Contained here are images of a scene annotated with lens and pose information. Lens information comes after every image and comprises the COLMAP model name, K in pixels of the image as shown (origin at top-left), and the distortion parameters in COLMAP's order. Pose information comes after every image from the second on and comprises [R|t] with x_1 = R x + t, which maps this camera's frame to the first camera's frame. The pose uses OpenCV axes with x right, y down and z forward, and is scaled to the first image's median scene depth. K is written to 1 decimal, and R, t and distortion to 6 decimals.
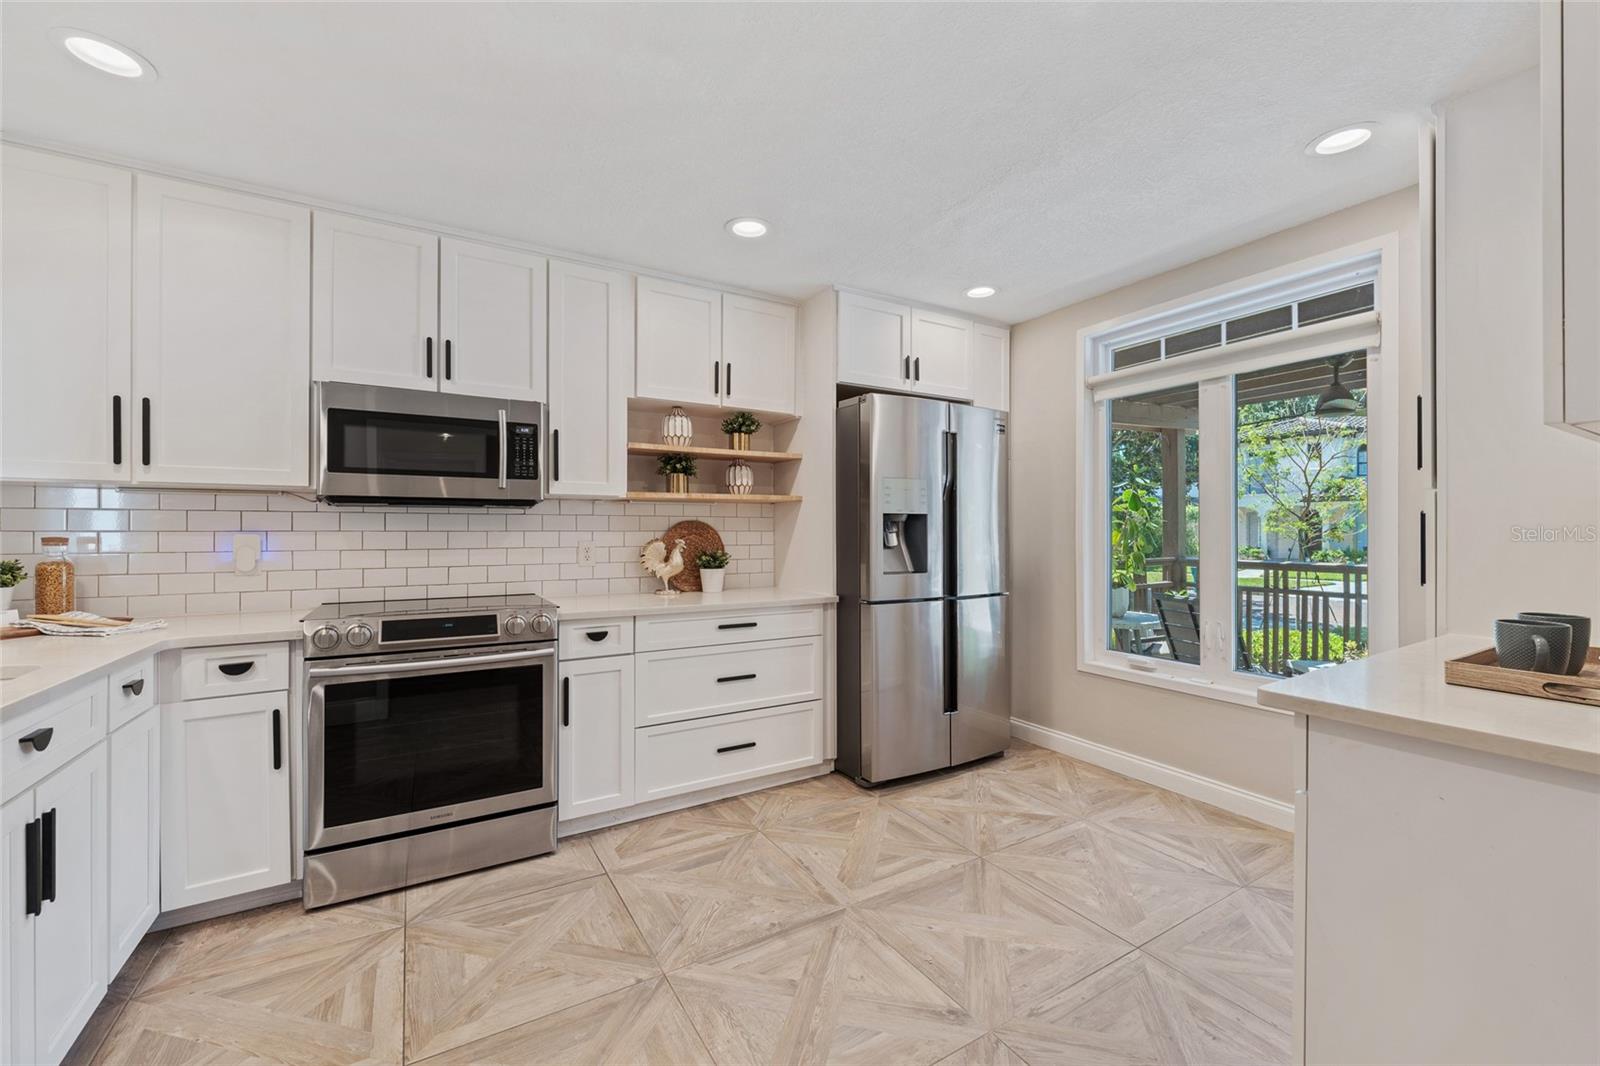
lens RADIAL K [[646.6, 0, 804.1], [0, 646.6, 527.1], [0, 0, 1]] dist [-0.000866, -0.000347]
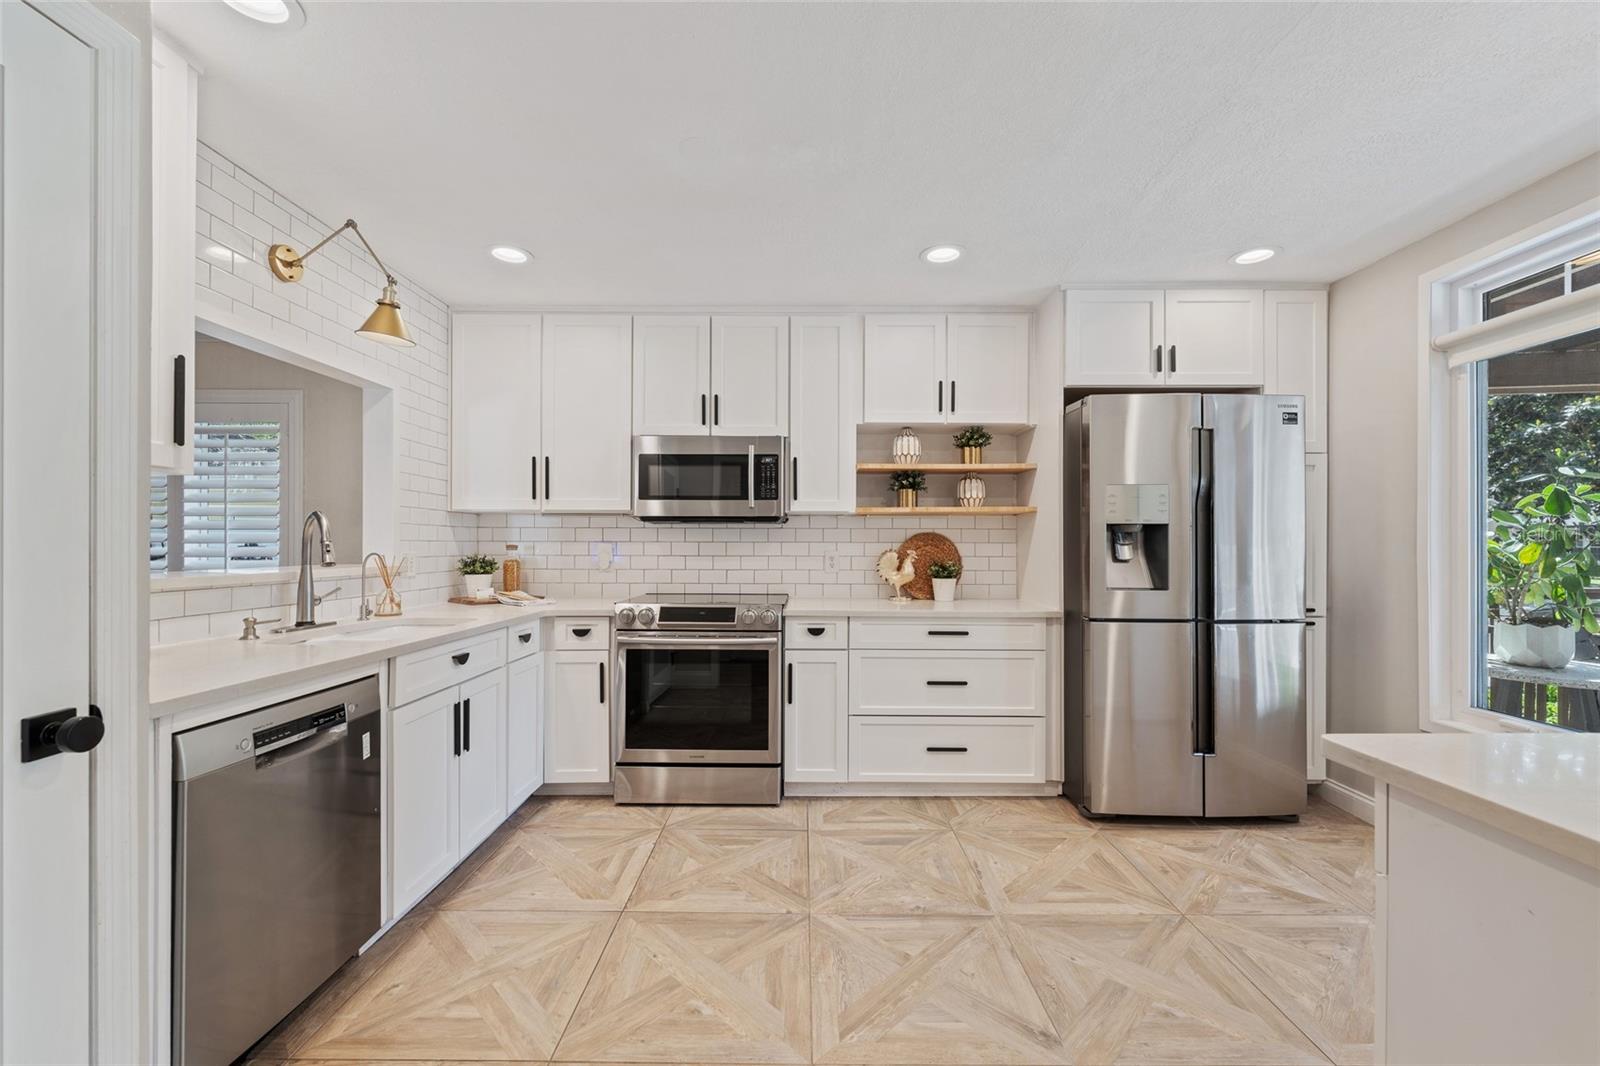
lens RADIAL K [[645.8, 0, 802.2], [0, 645.8, 538.9], [0, 0, 1]] dist [-0.000261, -0.000248]
pose [[0.854165, -0.000871, -0.520002, 0.261117], [0.000036, 0.999999, -0.001617, 0.002274], [0.520002, 0.001362, 0.854164, -0.014969]]
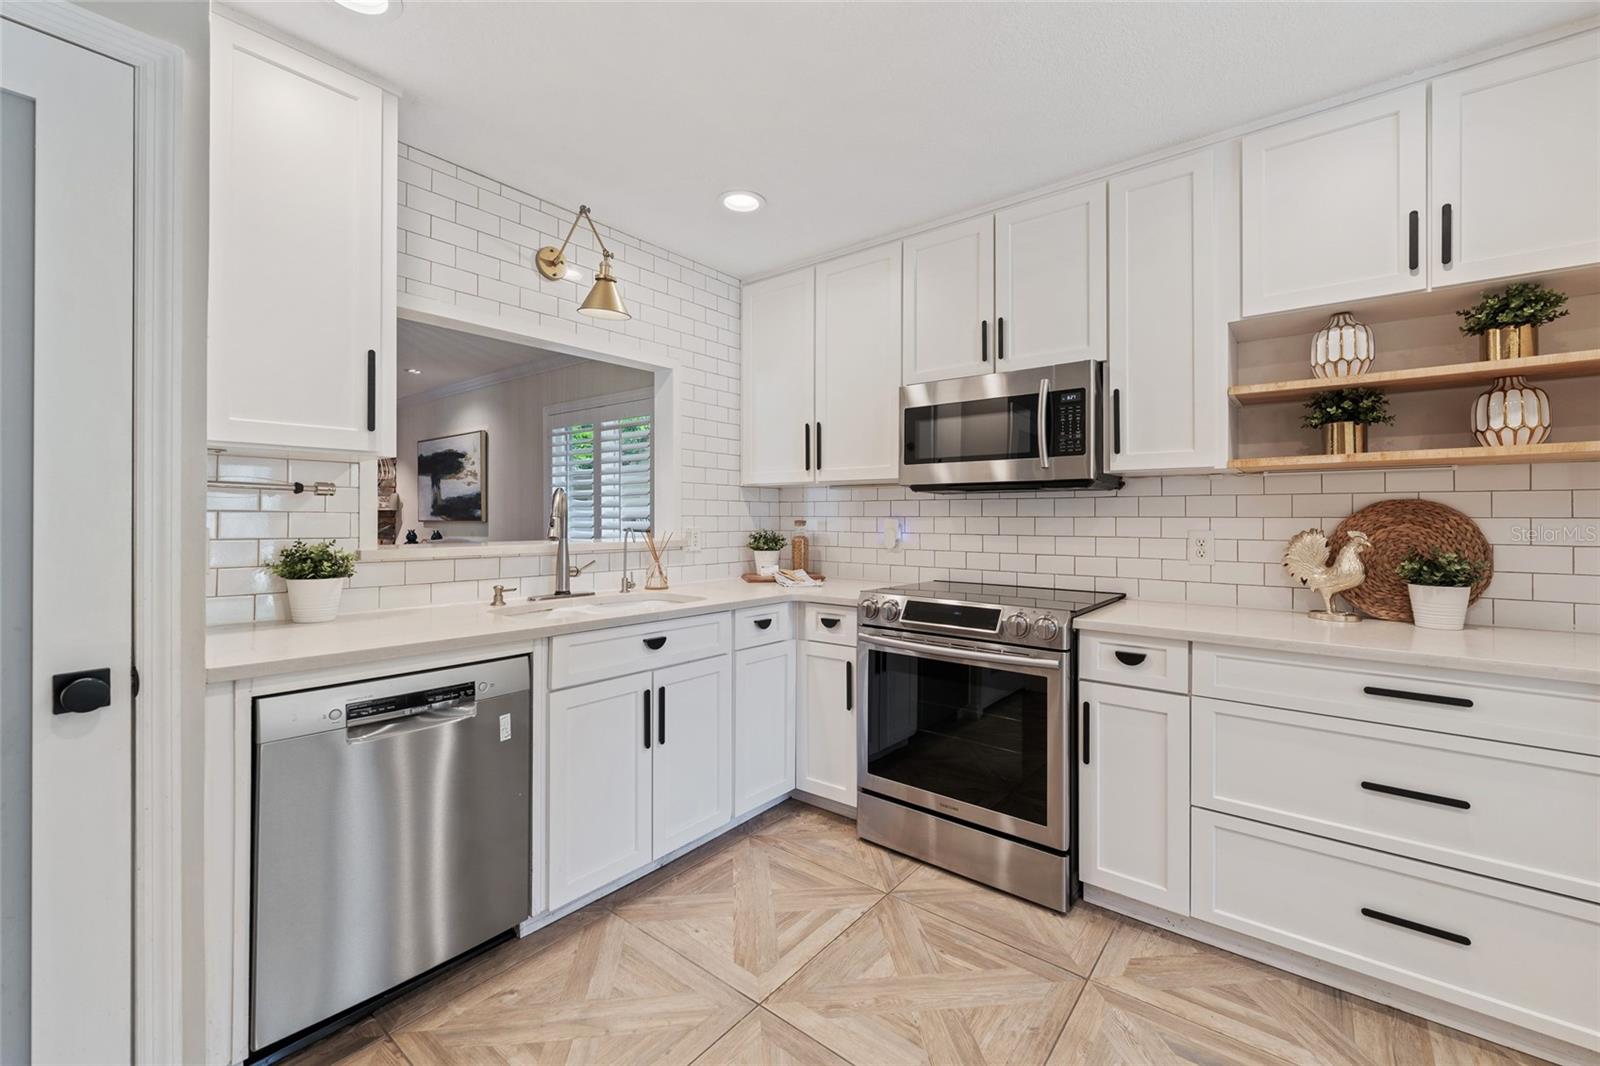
lens RADIAL K [[653.6, 0, 804.0], [0, 653.6, 511.0], [0, 0, 1]] dist [-0.000355, -0.000144]
pose [[0.345506, -0.007548, -0.938386, 0.248519], [0.002816, 0.999971, -0.007007, 0.003629], [0.938412, -0.000222, 0.345518, 0.378507]]
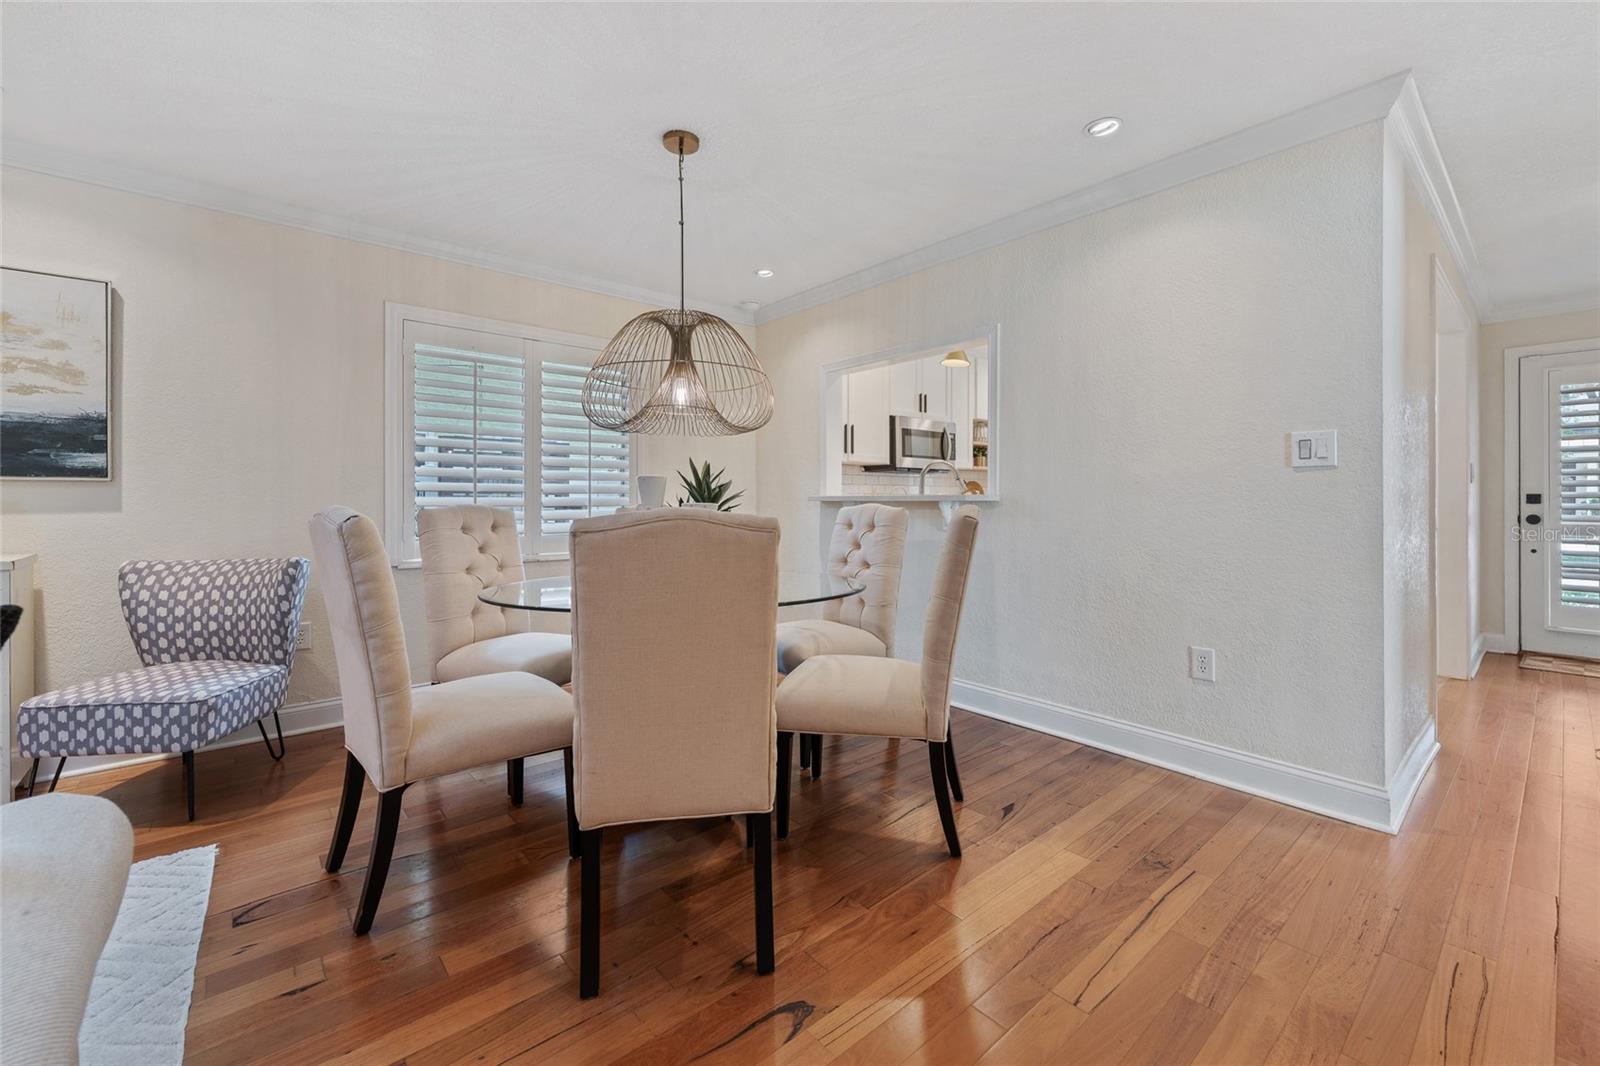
lens RADIAL K [[659.3, 0, 803.9], [0, 659.3, 501.4], [0, 0, 1]] dist [0.000508, 0.000329]
pose [[0.986472, -0.002498, 0.163913, -1.258375], [0.002187, 0.999995, 0.002078, 0.054341], [-0.163917, -0.001692, 0.986473, -1.028769]]
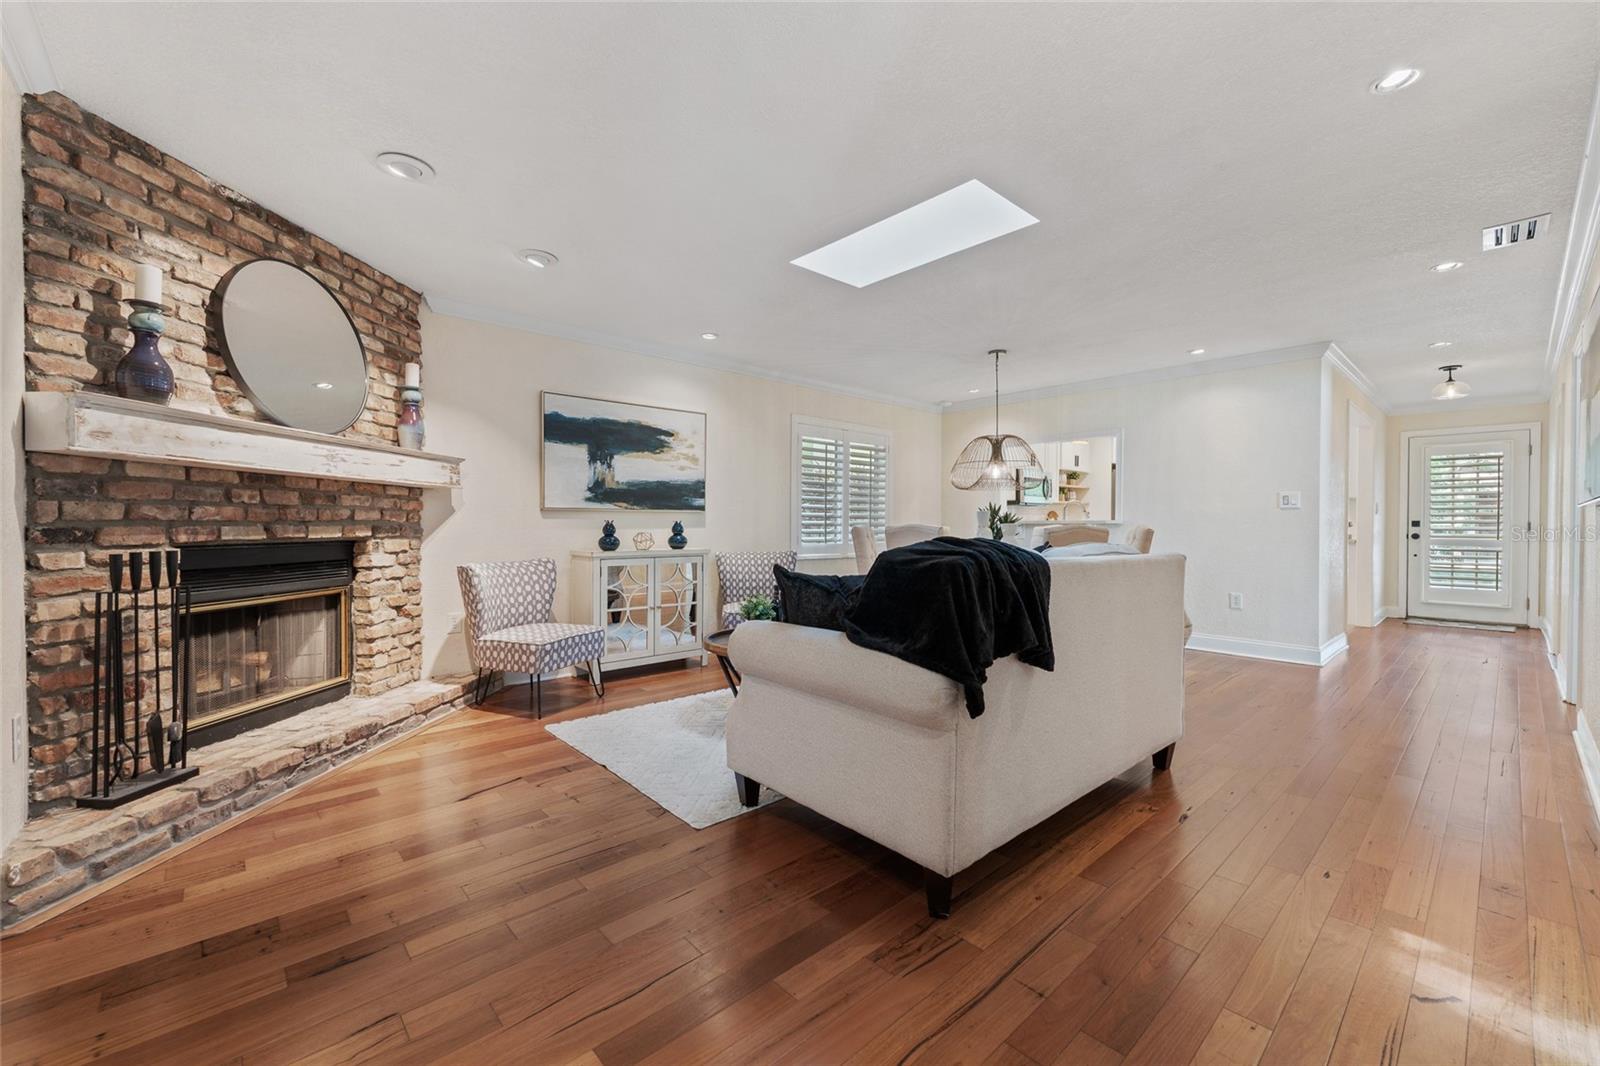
lens RADIAL K [[647.2, 0, 804.5], [0, 647.2, 530.6], [0, 0, 1]] dist [0.001696, 0.000060]
pose [[0.981591, -0.000814, 0.190992, -2.210038], [-0.001314, 0.999938, 0.011014, 0.057288], [-0.190989, -0.011062, 0.981530, -1.873120]]
